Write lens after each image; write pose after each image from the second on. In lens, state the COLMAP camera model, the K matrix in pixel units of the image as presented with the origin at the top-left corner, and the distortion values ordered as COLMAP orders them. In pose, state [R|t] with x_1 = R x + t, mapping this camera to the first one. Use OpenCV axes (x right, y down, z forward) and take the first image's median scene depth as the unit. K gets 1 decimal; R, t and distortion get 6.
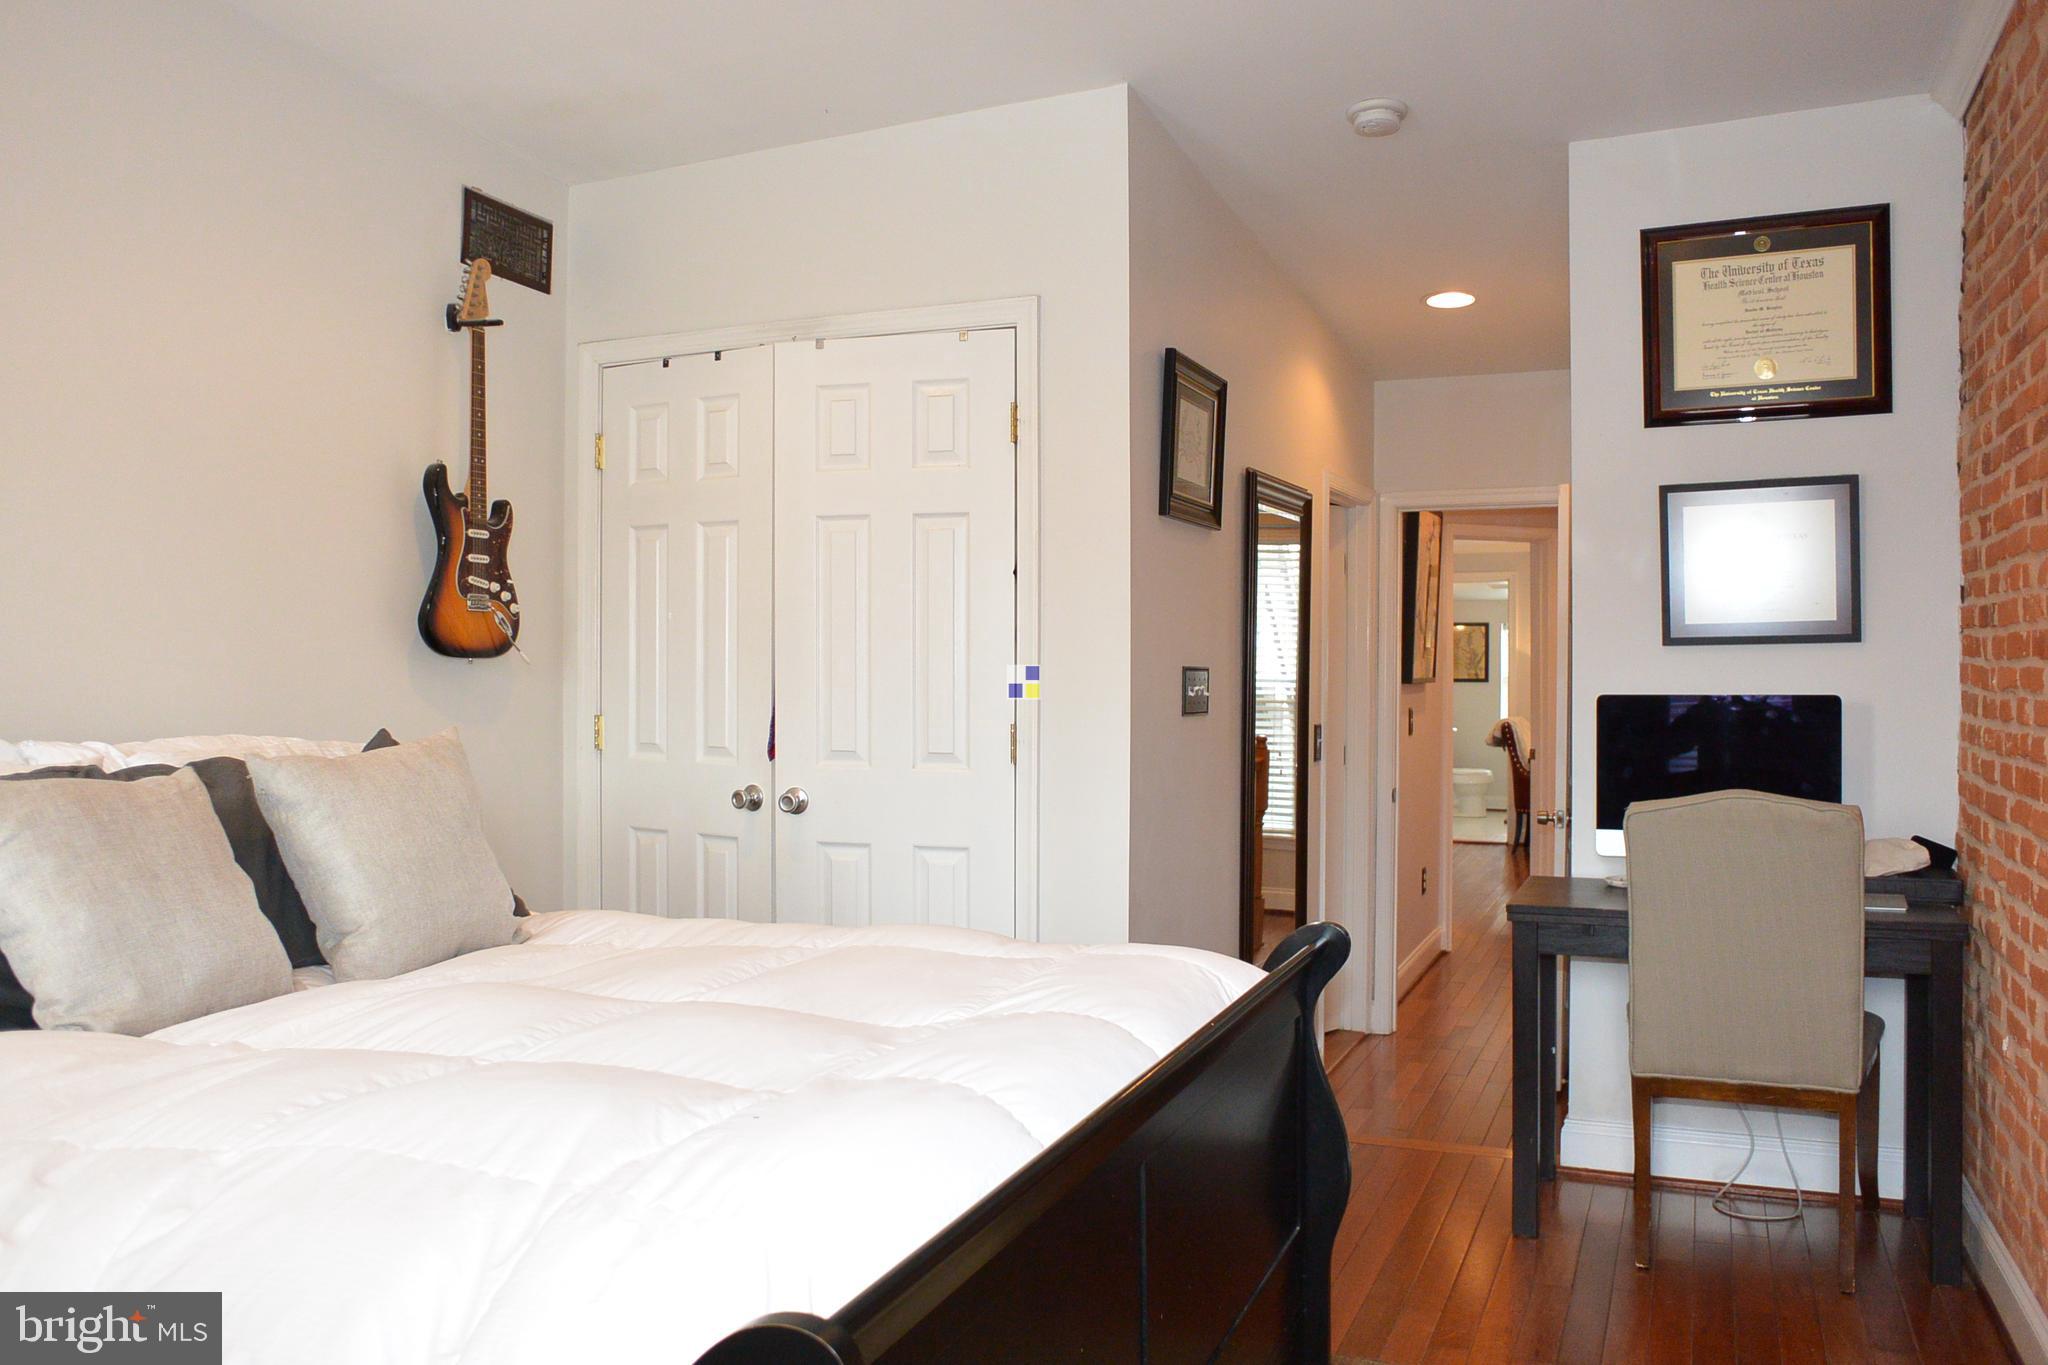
lens RADIAL K [[1599.2, 0, 1020.9], [0, 1599.2, 676.1], [0, 0, 1]] dist [-0.091001, 0.064737]
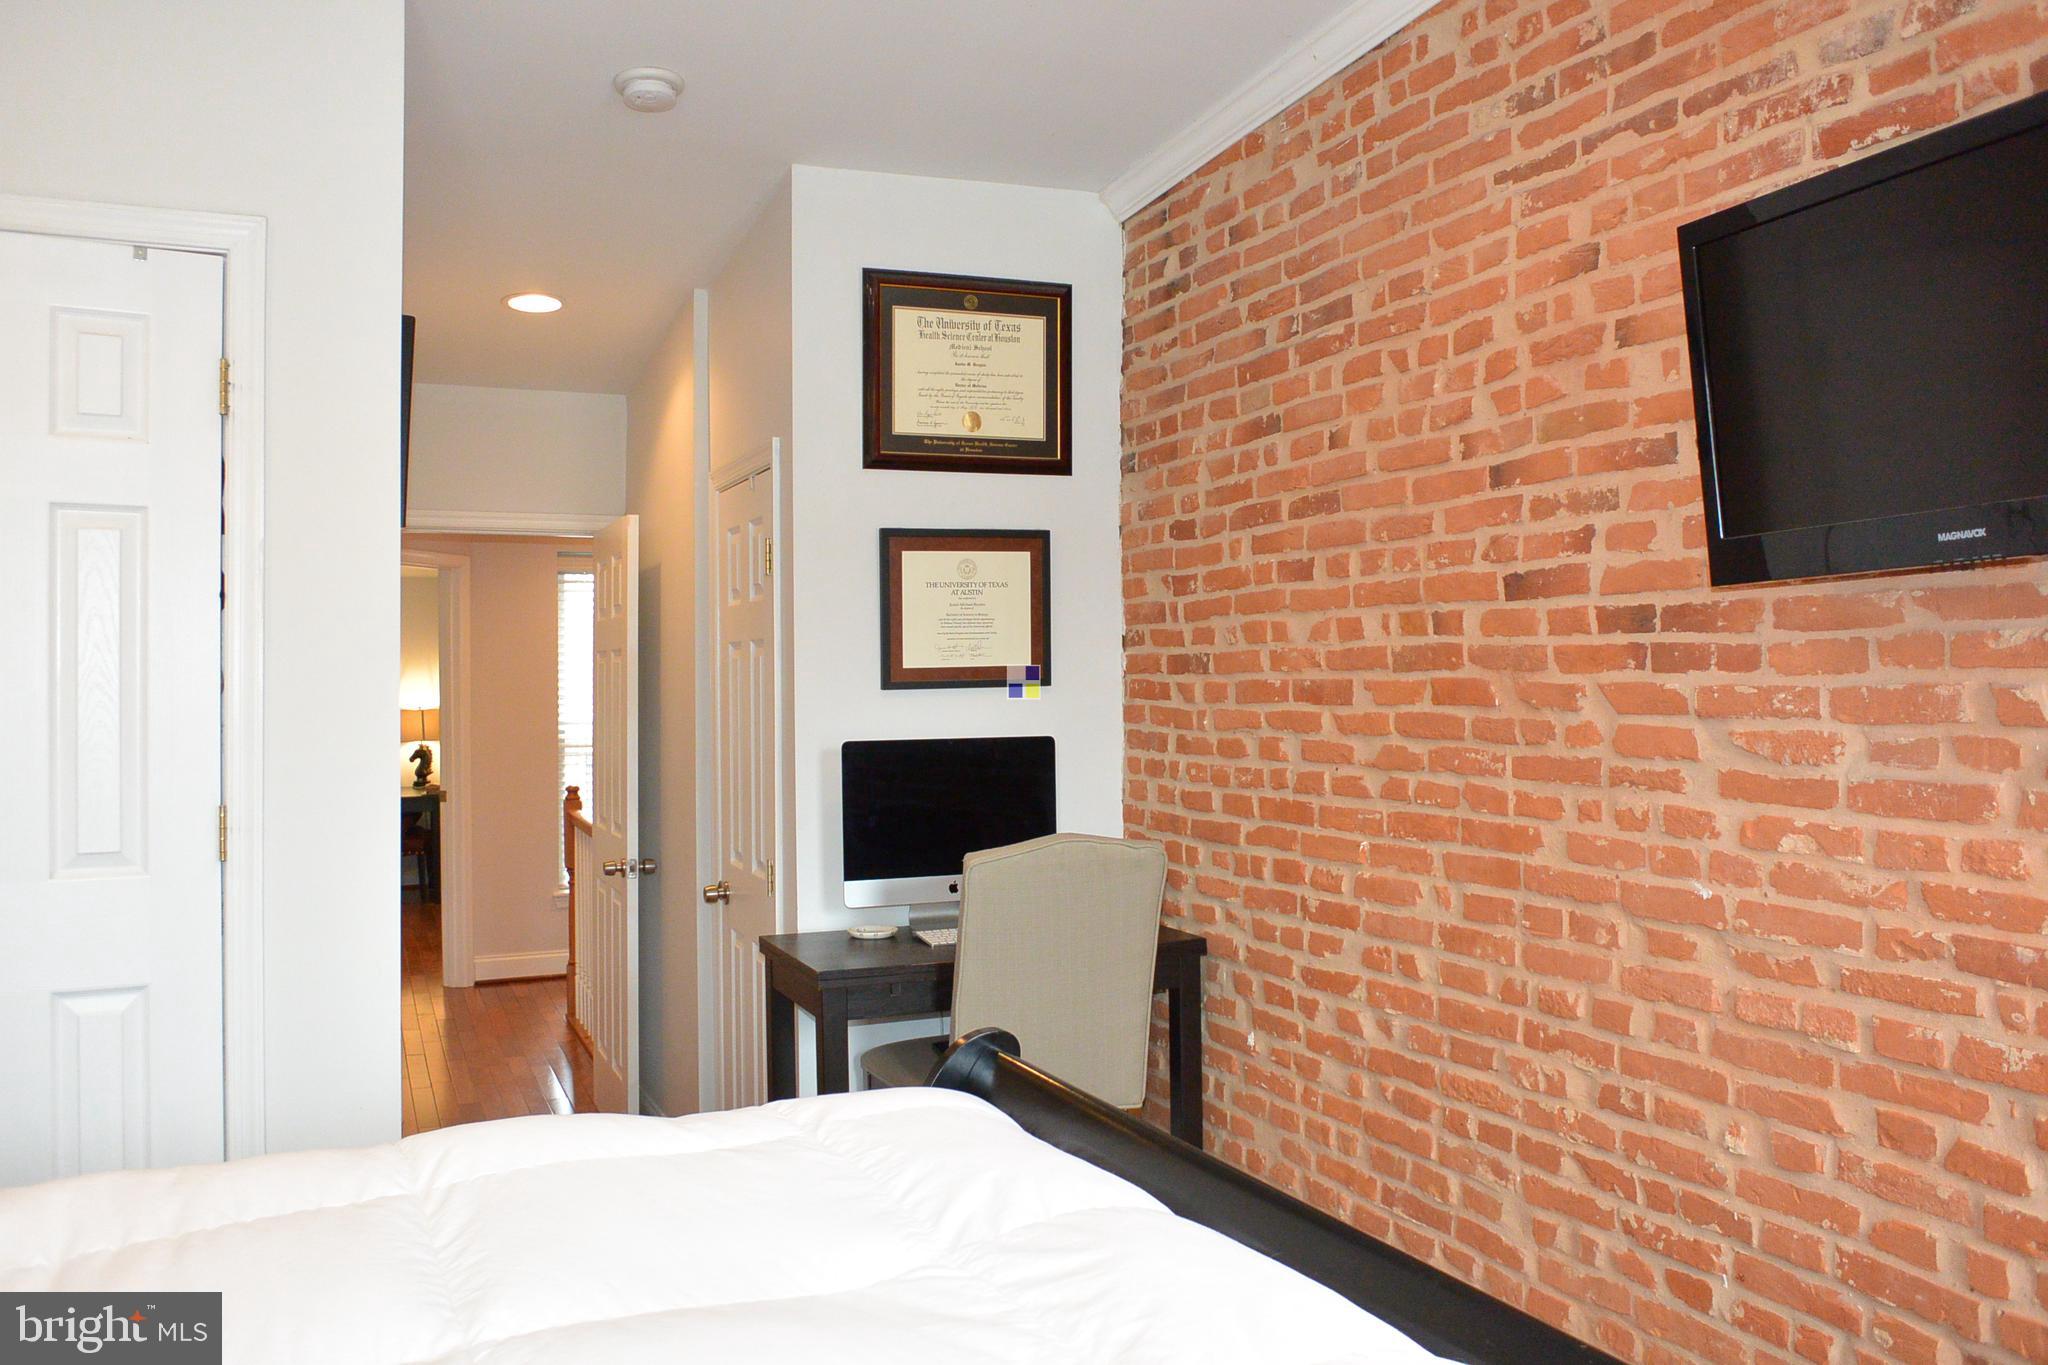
lens RADIAL K [[1599.2, 0, 1020.9], [0, 1599.2, 676.1], [0, 0, 1]] dist [-0.091001, 0.064737]
pose [[0.686927, -0.000261, 0.726727, -0.270778], [0.012604, 0.999854, -0.011554, -0.015549], [-0.726618, 0.017096, 0.686829, 0.254823]]
